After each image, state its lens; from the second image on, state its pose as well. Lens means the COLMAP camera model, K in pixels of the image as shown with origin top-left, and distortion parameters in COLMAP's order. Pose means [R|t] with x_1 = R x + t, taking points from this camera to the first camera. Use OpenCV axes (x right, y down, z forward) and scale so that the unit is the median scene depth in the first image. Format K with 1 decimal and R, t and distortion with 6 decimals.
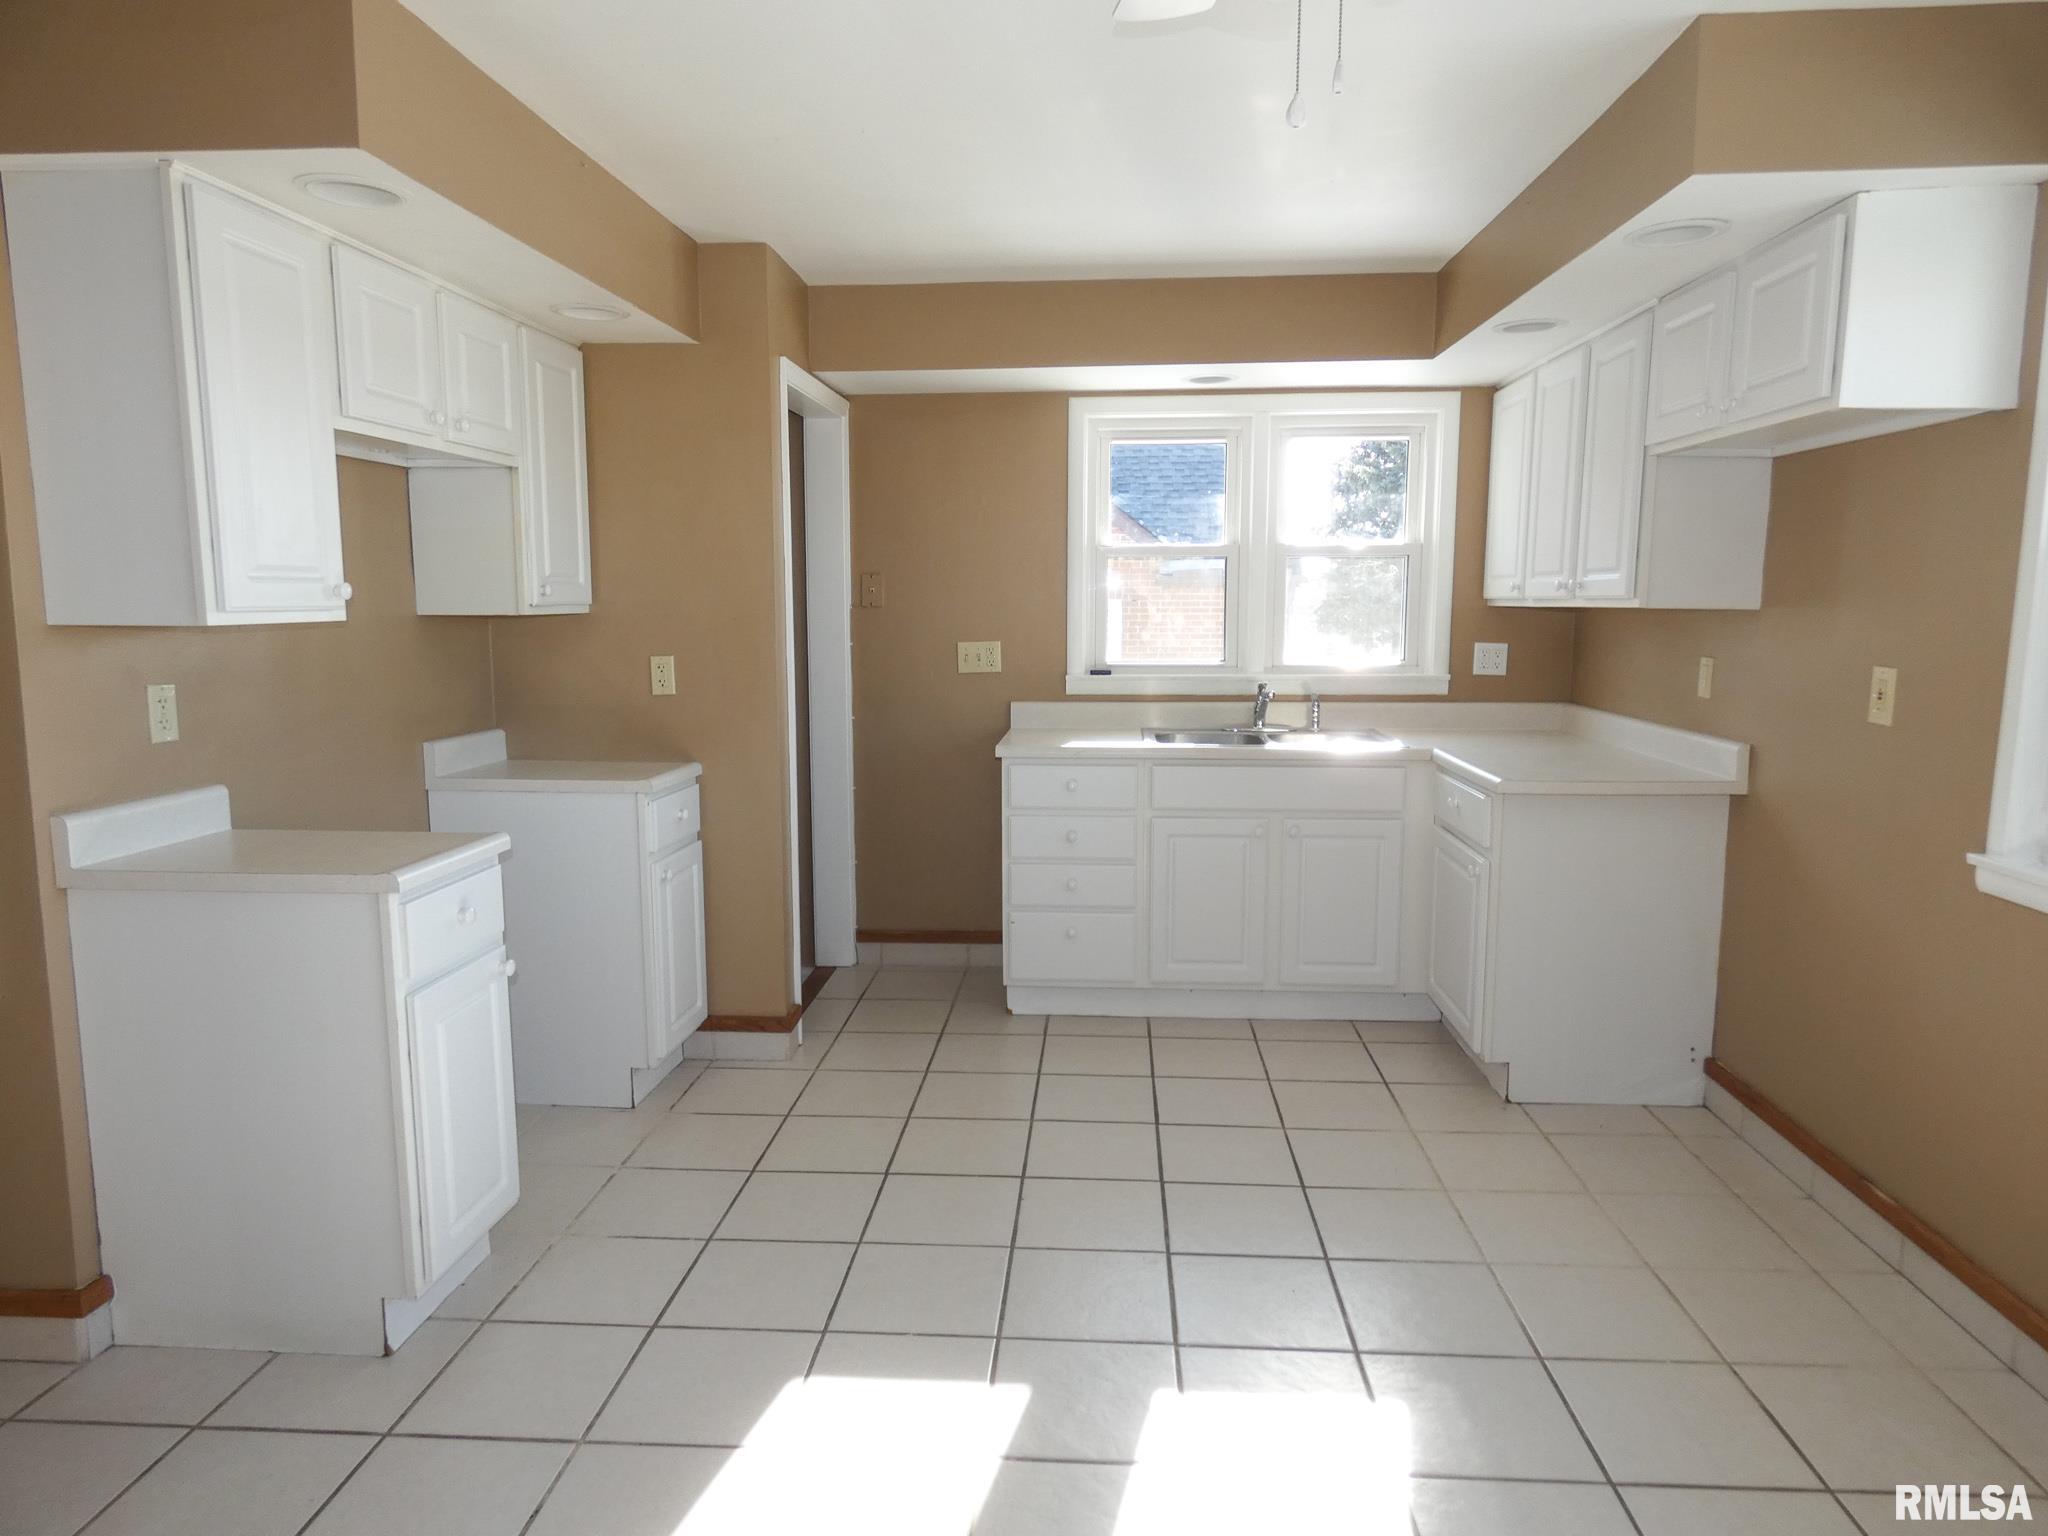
lens RADIAL K [[1264.0, 0, 1032.1], [0, 1264.0, 762.0], [0, 0, 1]] dist [0.001474, 0.000842]
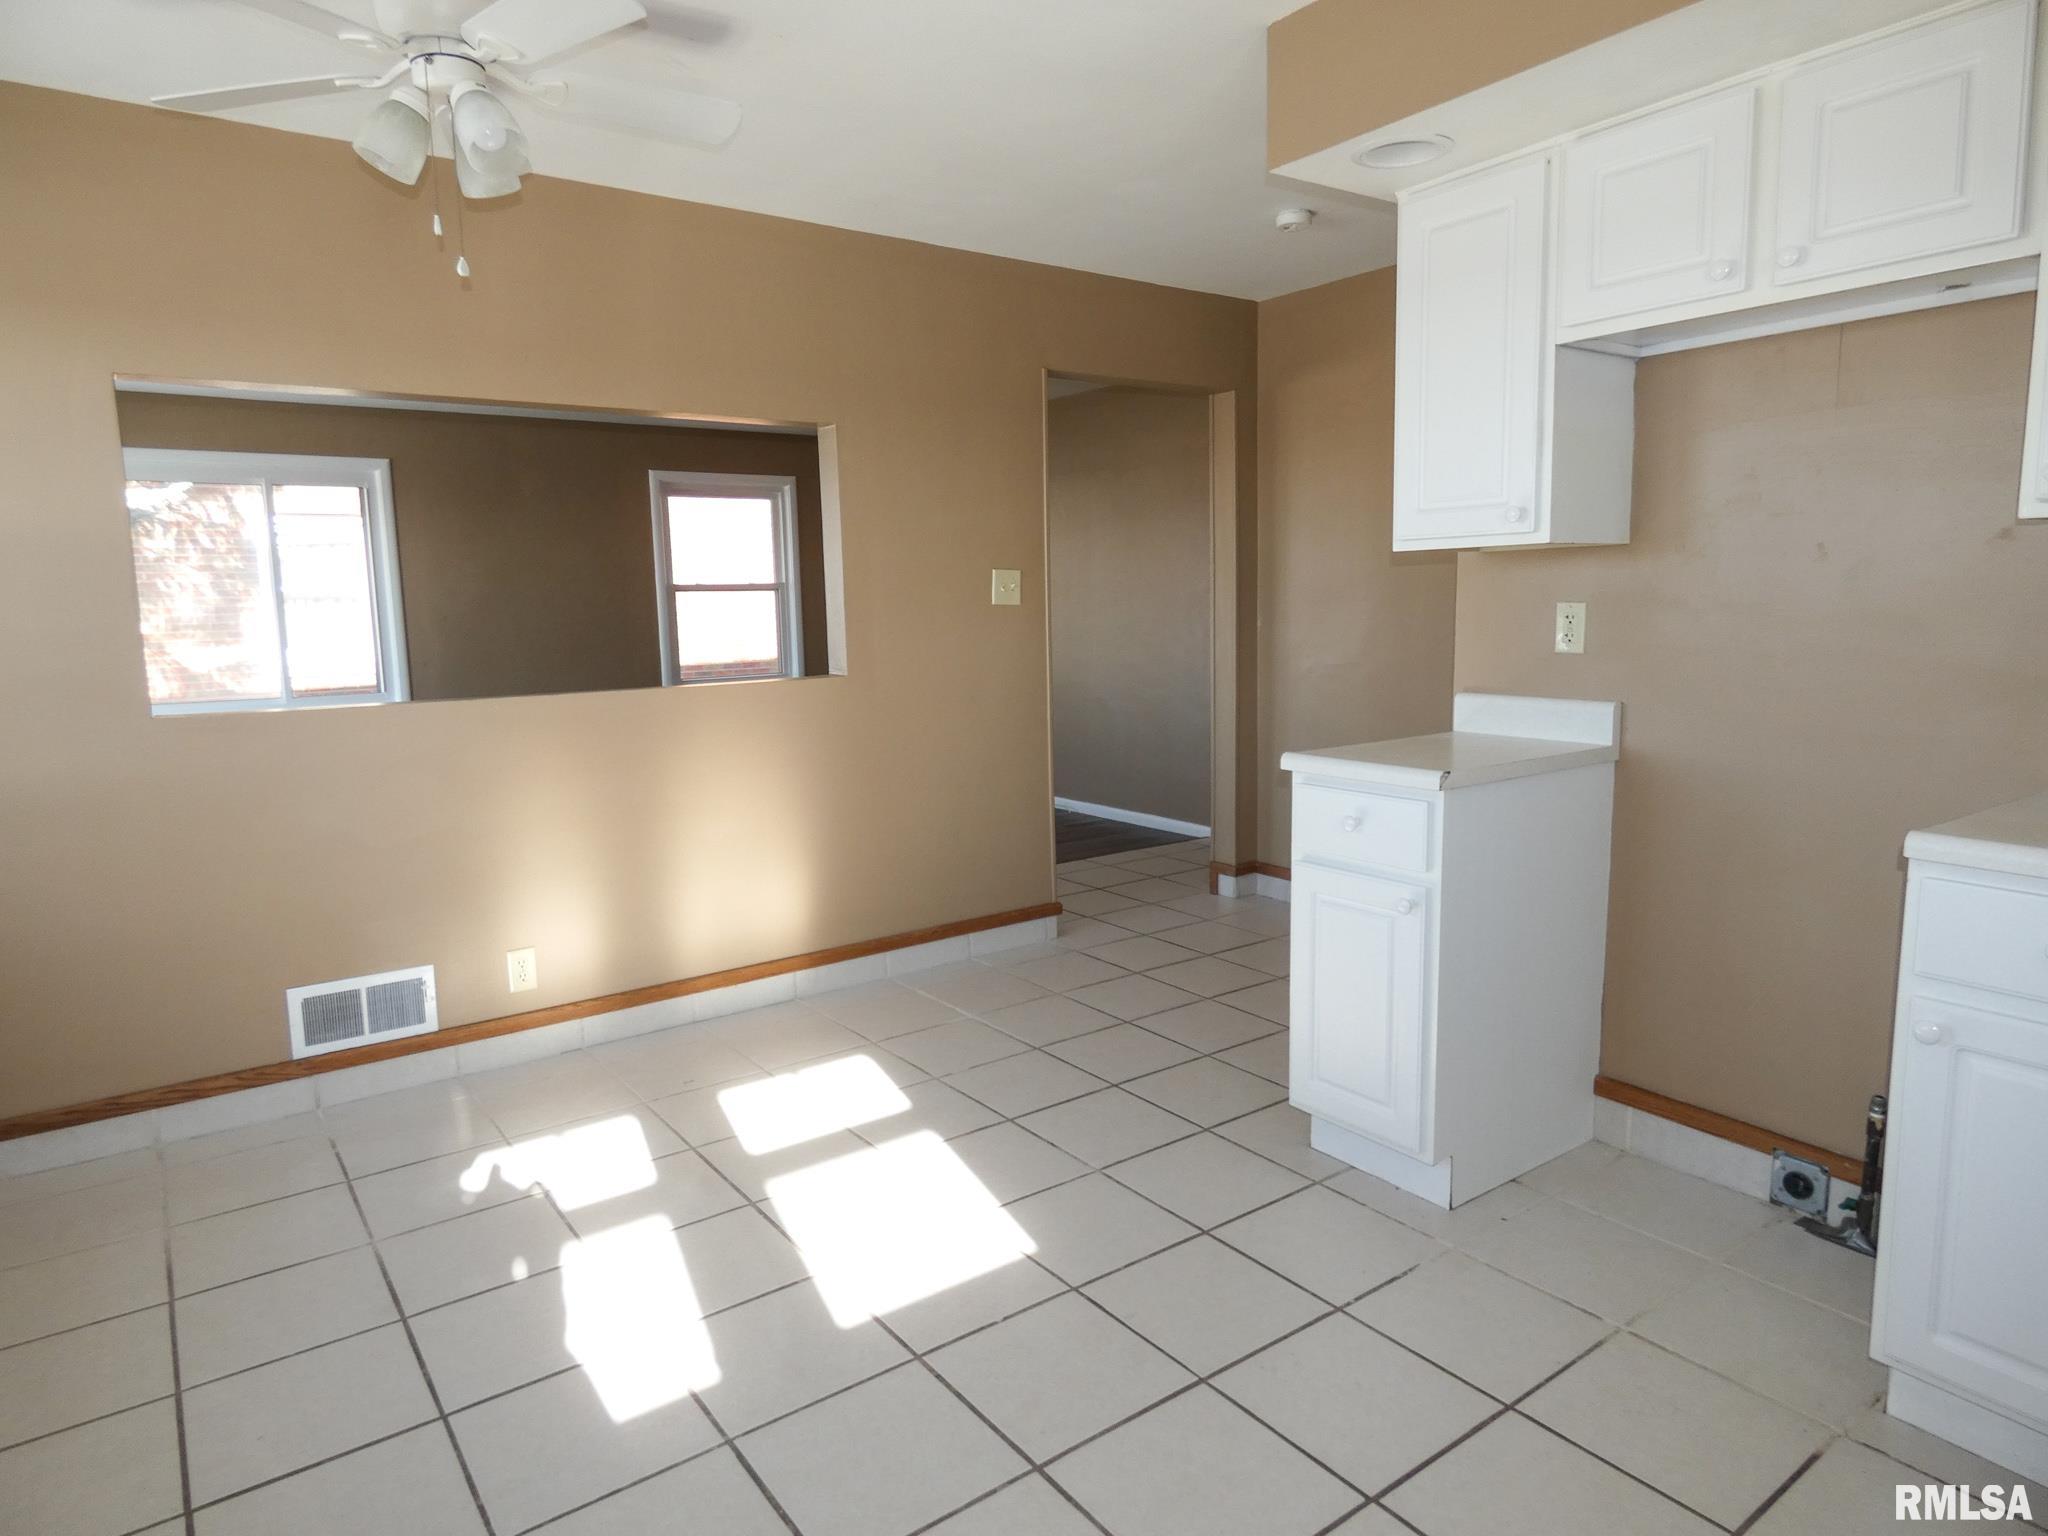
lens RADIAL K [[1236.8, 0, 1021.9], [0, 1236.8, 762.4], [0, 0, 1]] dist [-0.002293, -0.005348]
pose [[-0.768027, 0.102499, -0.632162, 0.252425], [-0.065177, 0.969473, 0.236376, -0.094259], [0.637093, 0.222746, -0.737901, 0.955219]]
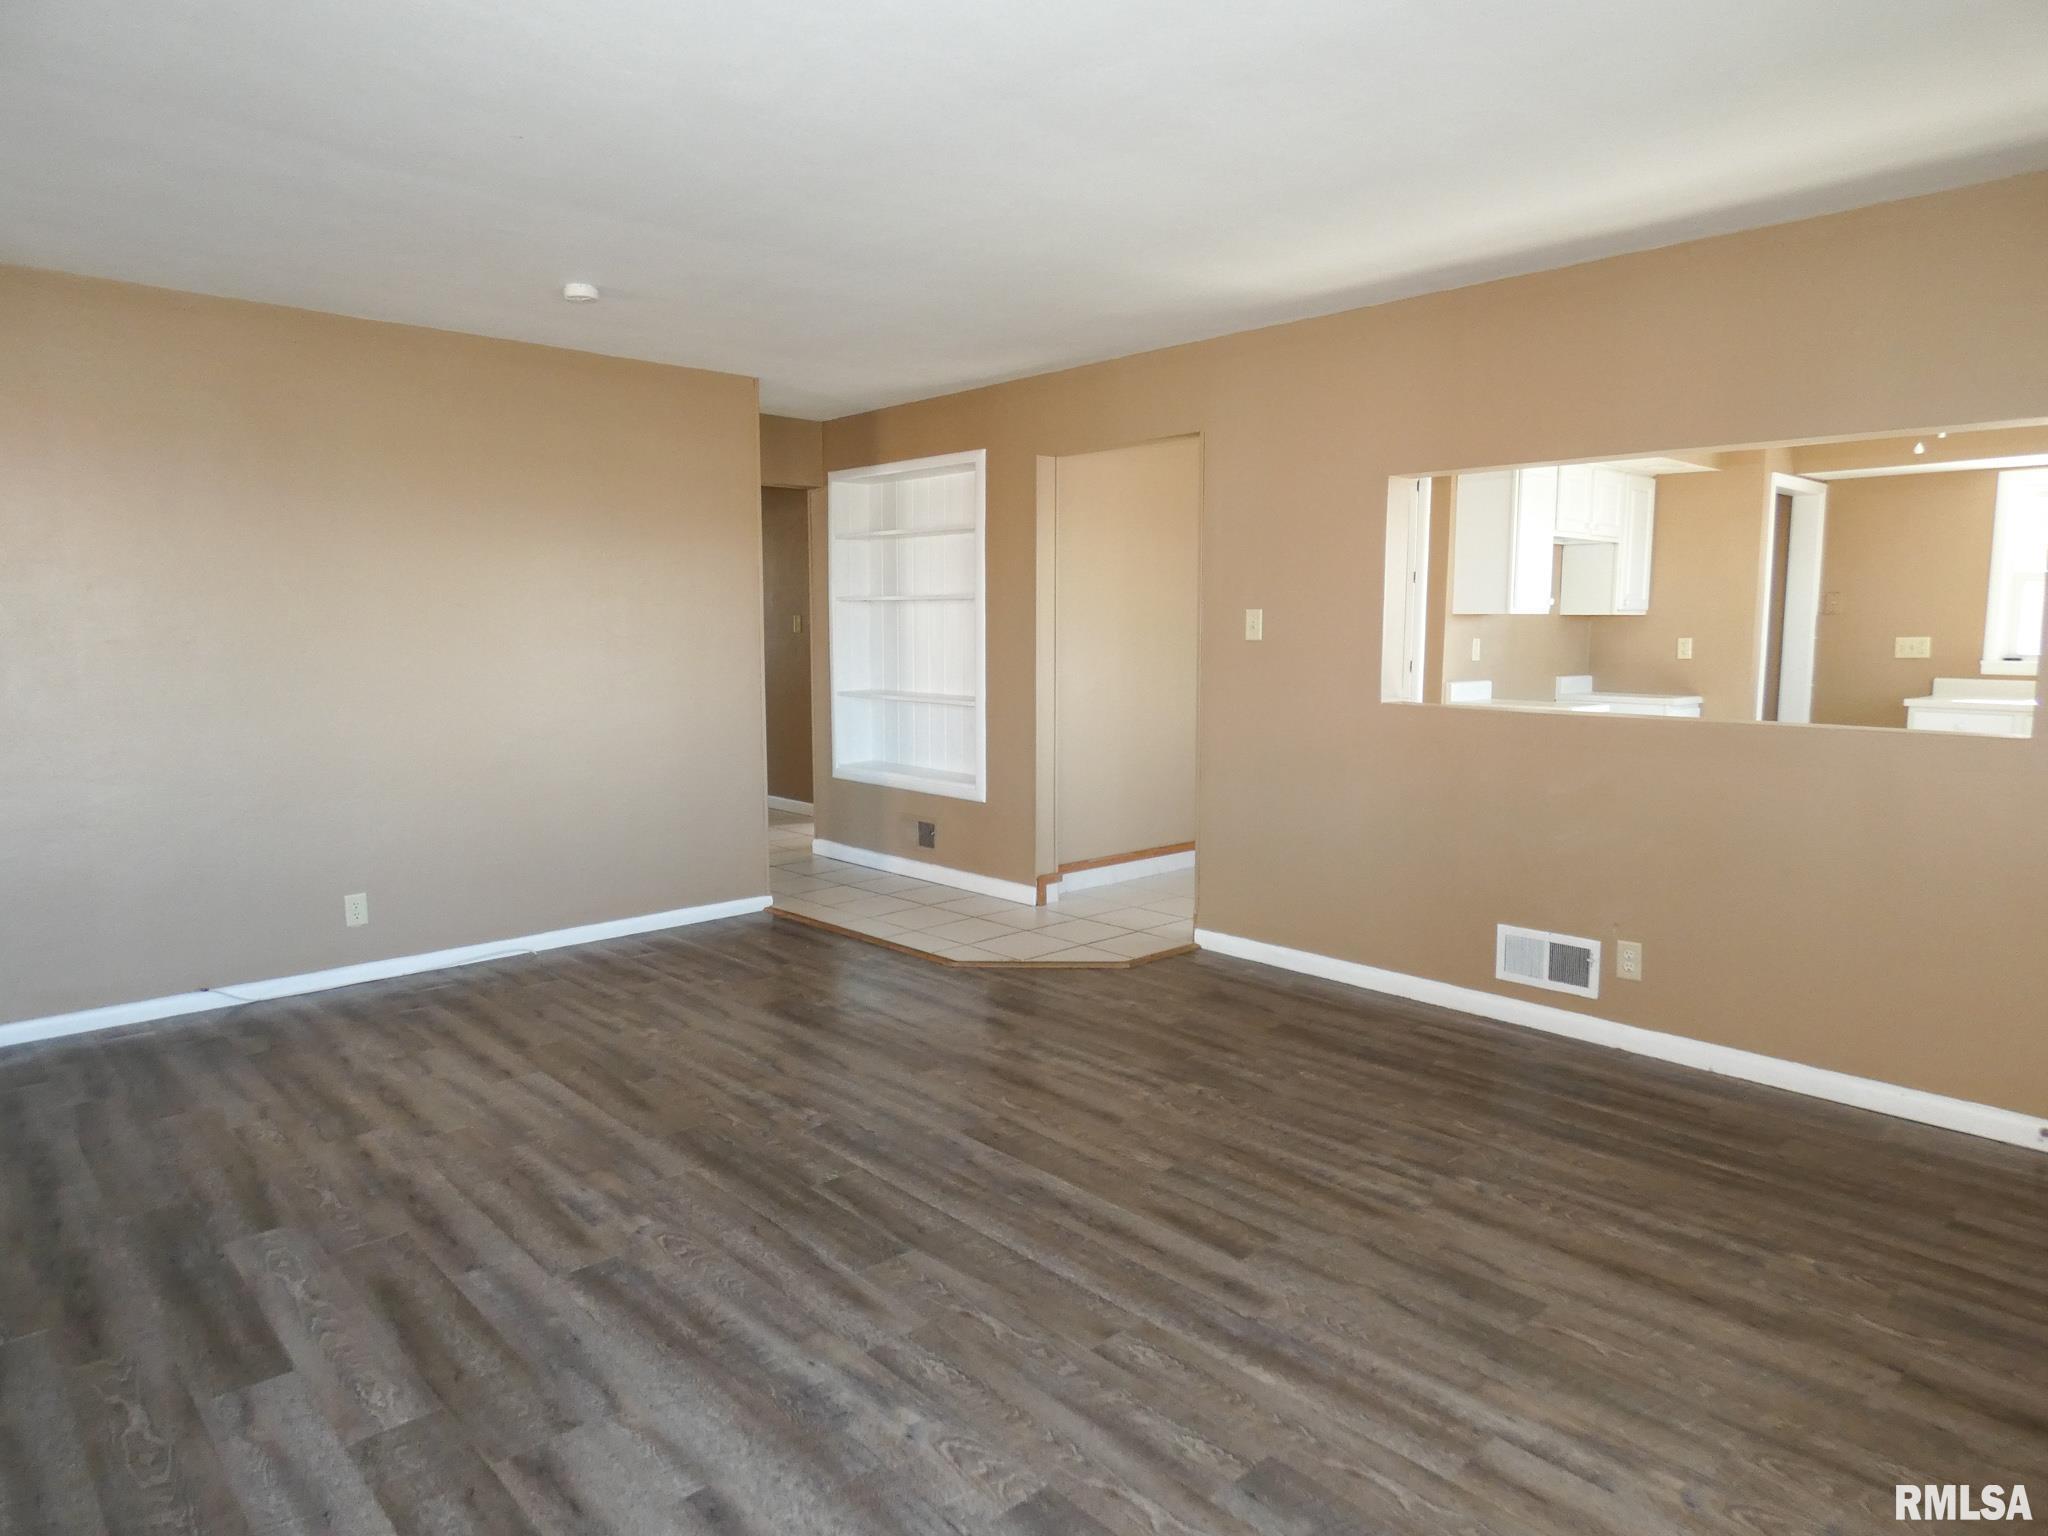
lens RADIAL K [[1264.0, 0, 1032.1], [0, 1264.0, 762.0], [0, 0, 1]] dist [0.001474, 0.000842]
pose [[0.730763, 0.075785, -0.678411, 0.262880], [-0.091098, 0.995756, 0.013107, 0.150205], [0.676525, 0.052224, 0.734566, -0.941213]]
